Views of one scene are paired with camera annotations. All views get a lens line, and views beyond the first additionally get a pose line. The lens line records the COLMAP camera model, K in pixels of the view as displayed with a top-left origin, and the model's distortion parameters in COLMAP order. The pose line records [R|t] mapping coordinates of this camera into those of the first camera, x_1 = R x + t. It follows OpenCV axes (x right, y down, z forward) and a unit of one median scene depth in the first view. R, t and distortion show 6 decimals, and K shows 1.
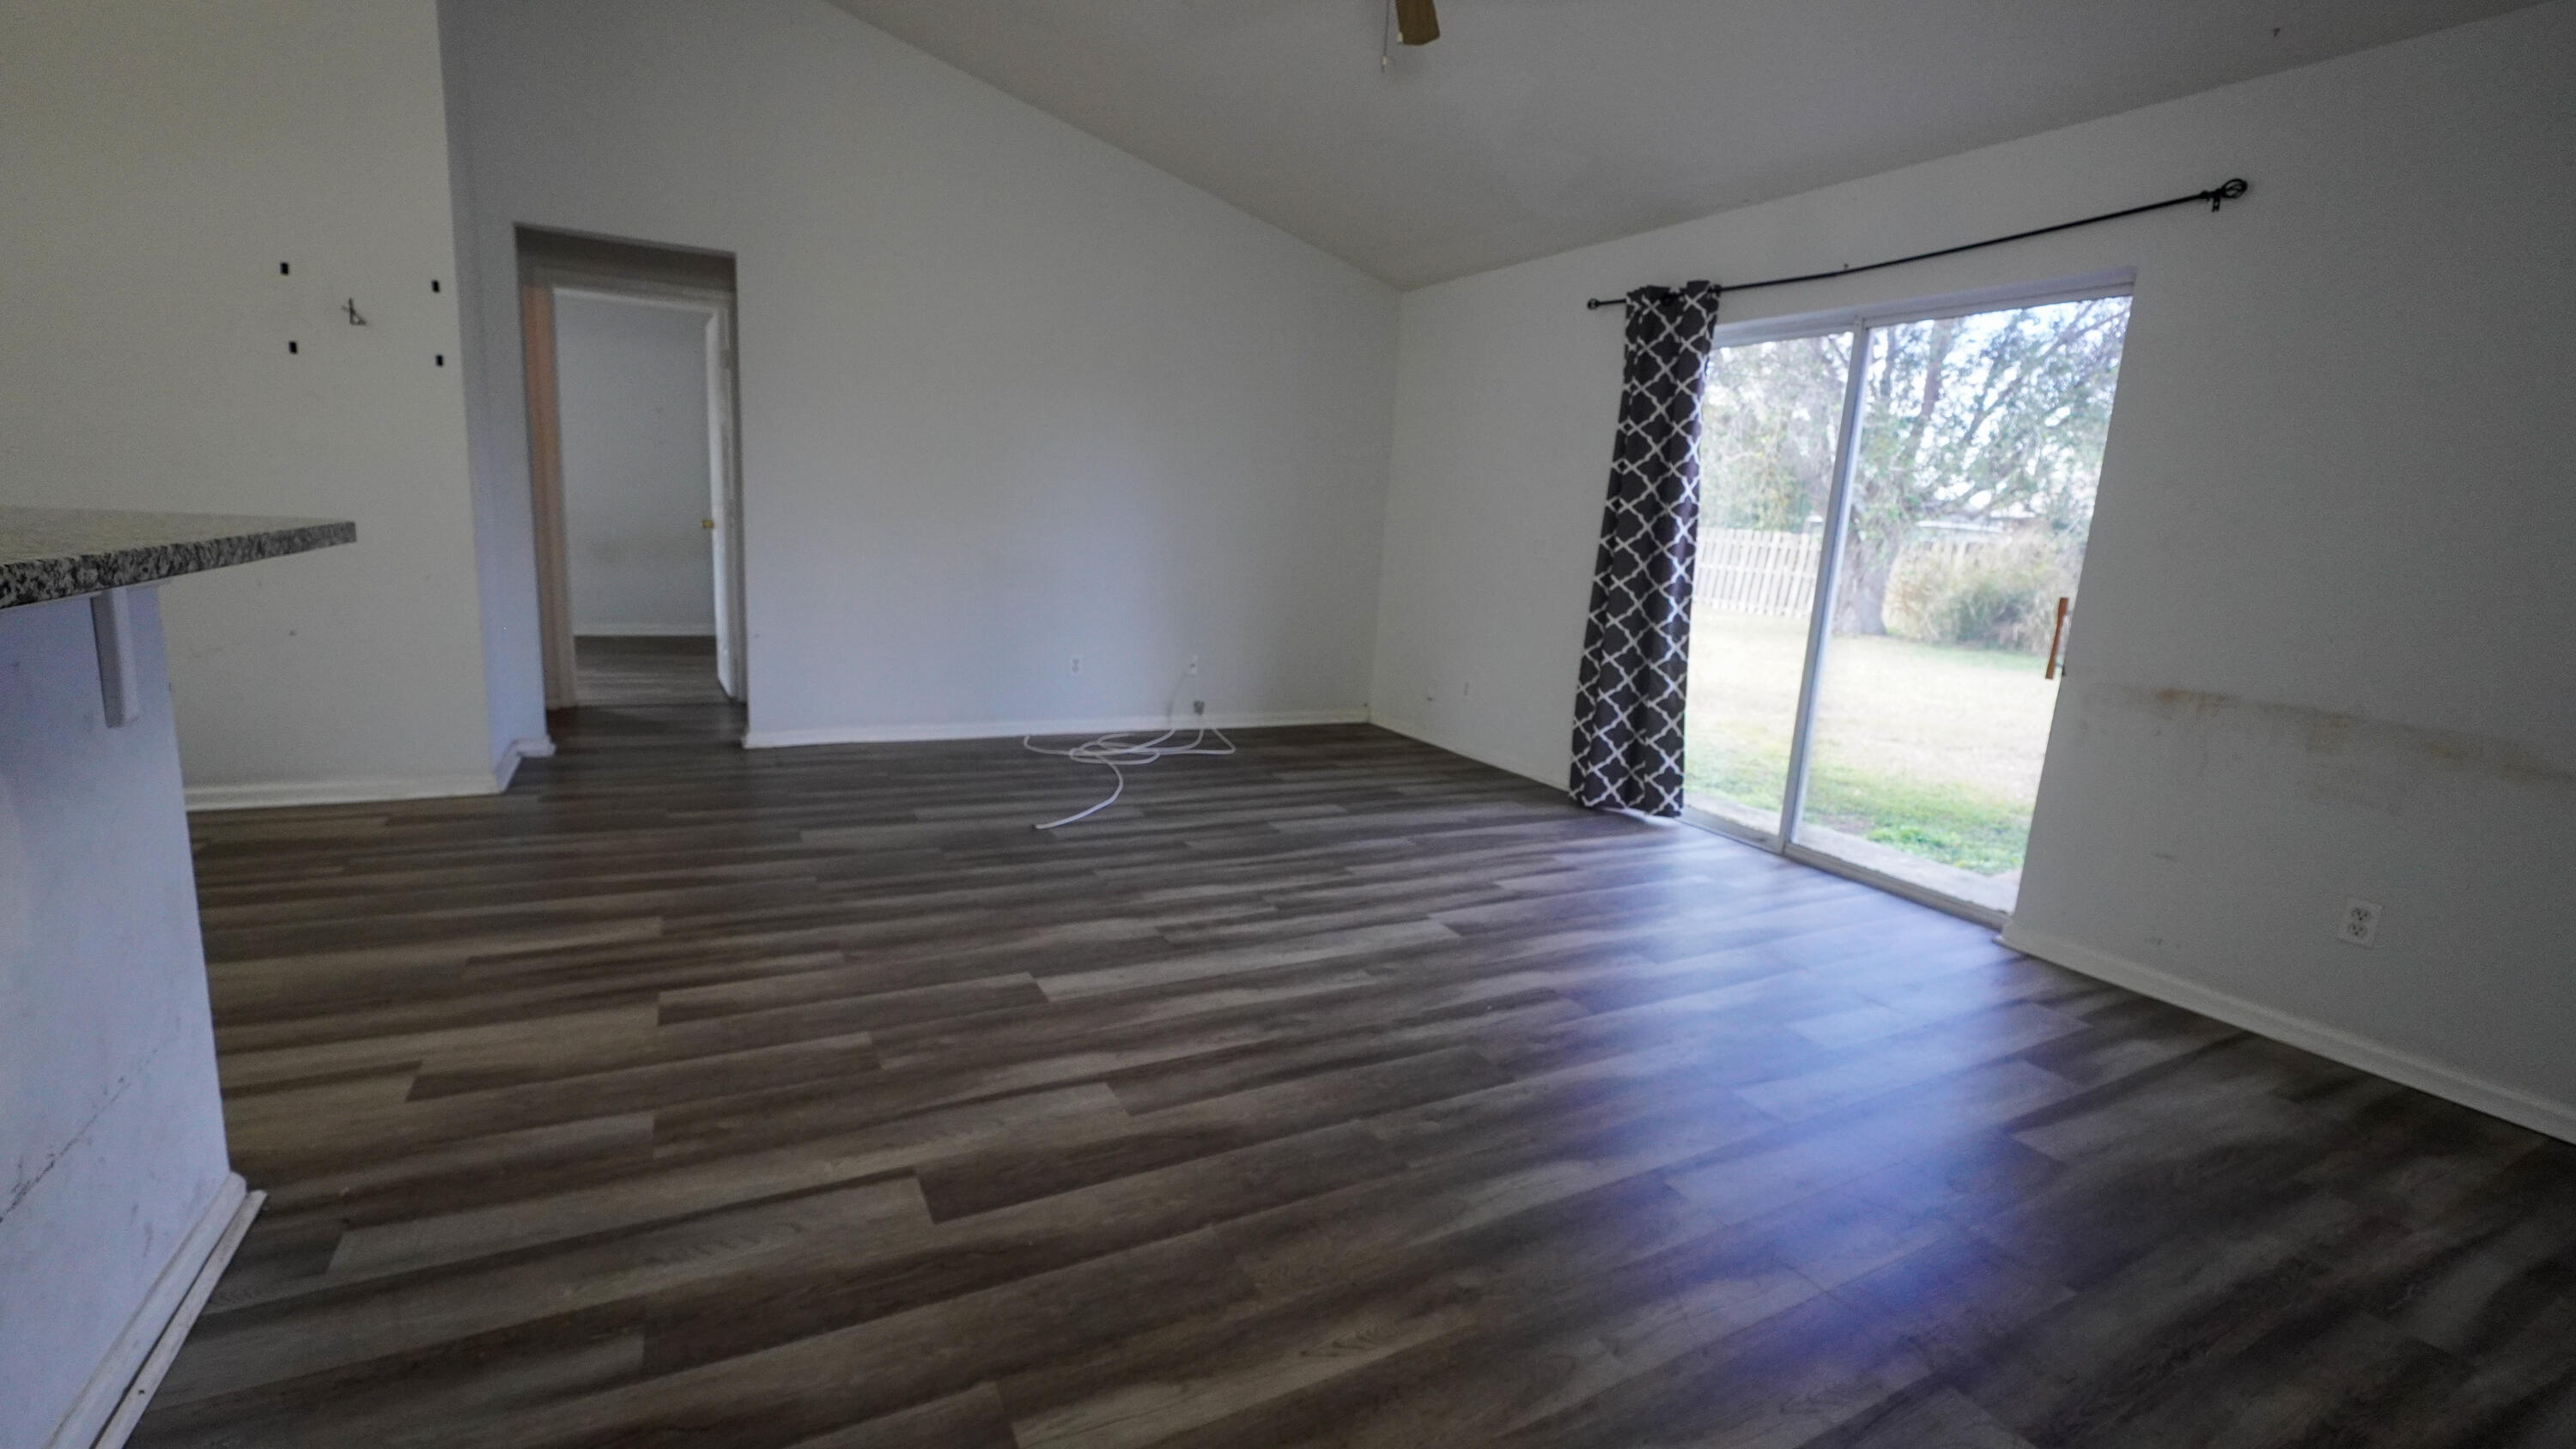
lens RADIAL K [[1081.0, 0, 1289.5], [0, 1081.0, 728.2], [0, 0, 1]] dist [-0.020407, 0.007860]
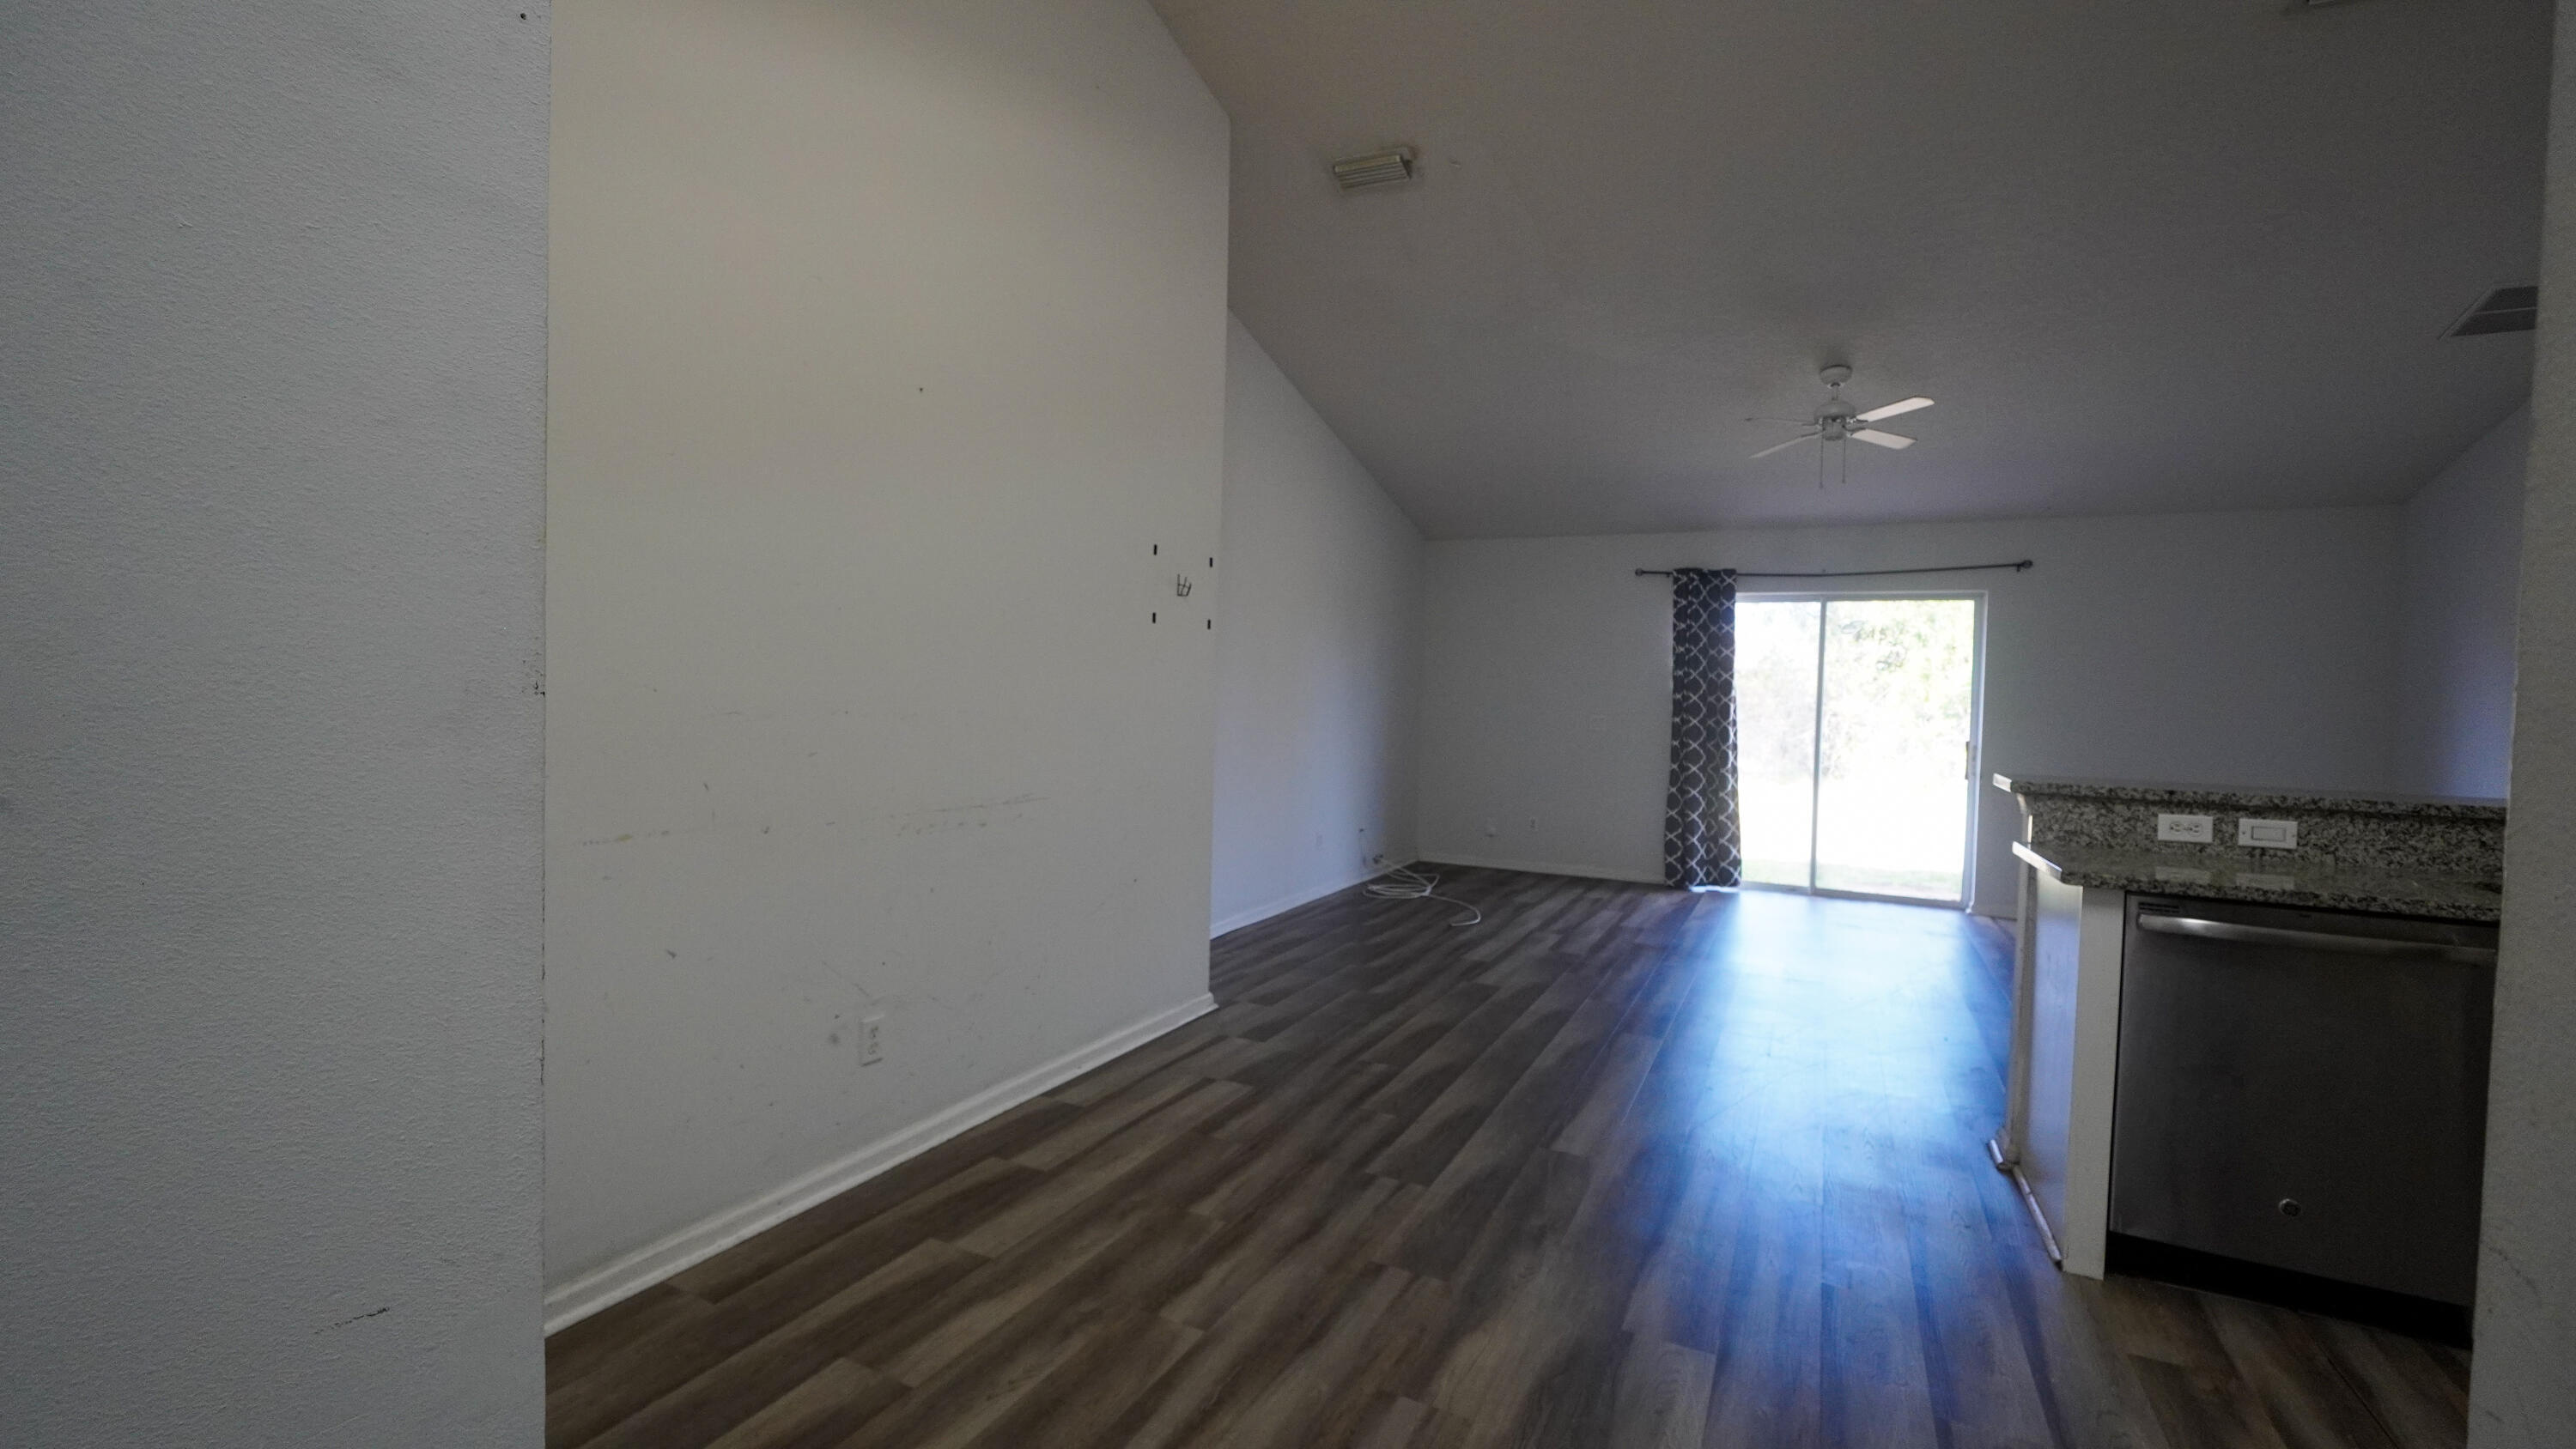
lens RADIAL K [[1081.0, 0, 1289.5], [0, 1081.0, 728.2], [0, 0, 1]] dist [-0.020407, 0.007860]
pose [[0.817739, -0.058951, 0.572563, -1.131750], [0.135359, 0.986540, -0.091747, -0.096134], [-0.559447, 0.152526, 0.814711, 0.027568]]
